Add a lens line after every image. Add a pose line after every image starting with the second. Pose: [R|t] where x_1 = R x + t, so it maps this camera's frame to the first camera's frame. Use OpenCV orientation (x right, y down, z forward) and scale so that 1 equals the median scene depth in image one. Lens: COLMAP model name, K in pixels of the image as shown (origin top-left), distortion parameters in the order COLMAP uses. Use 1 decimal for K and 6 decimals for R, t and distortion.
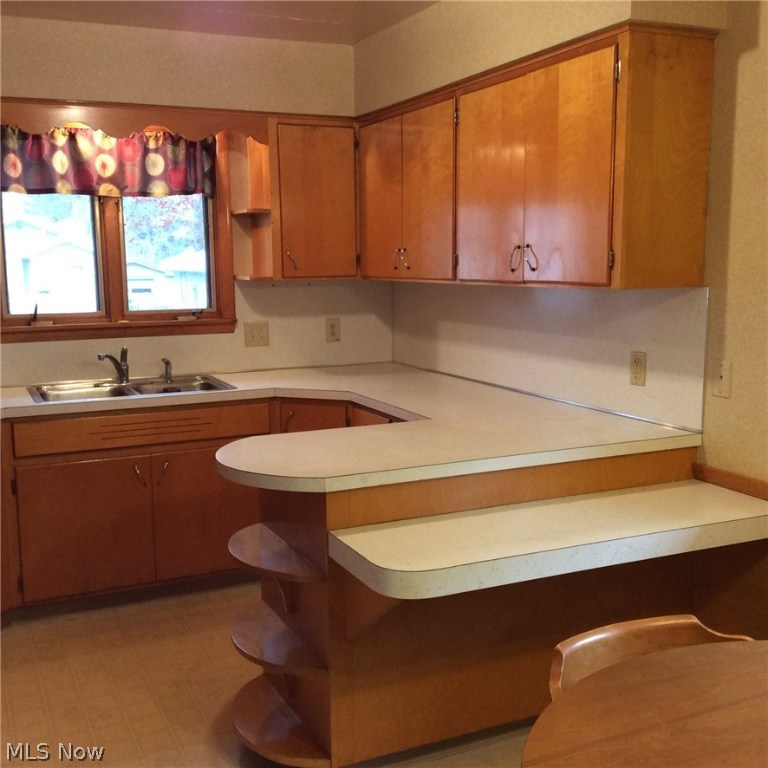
lens RADIAL K [[945.6, 0, 395.1], [0, 945.6, 380.8], [0, 0, 1]] dist [0.190319, -0.427131]
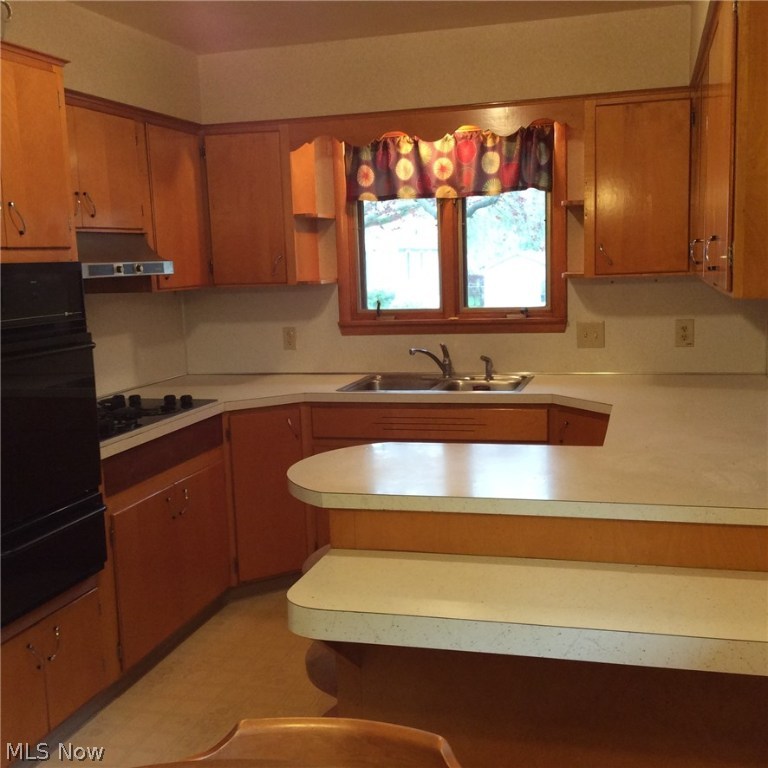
lens RADIAL K [[945.6, 0, 395.1], [0, 945.6, 380.8], [0, 0, 1]] dist [0.190319, -0.427131]
pose [[0.761600, 0.071901, -0.644046, 0.354771], [-0.062812, 0.997337, 0.037066, -0.030167], [0.644996, 0.012225, 0.764088, 0.186056]]
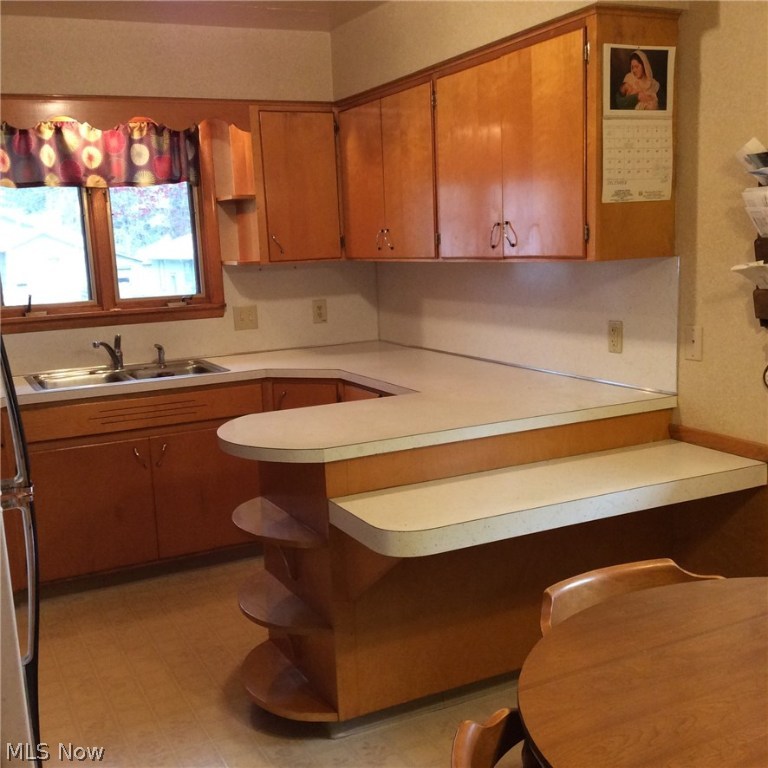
lens RADIAL K [[945.6, 0, 395.1], [0, 945.6, 380.8], [0, 0, 1]] dist [0.190319, -0.427131]
pose [[0.999200, -0.035823, 0.017805, -0.006006], [0.035470, 0.999175, 0.019760, 0.004970], [-0.018498, -0.019112, 0.999646, -0.034588]]
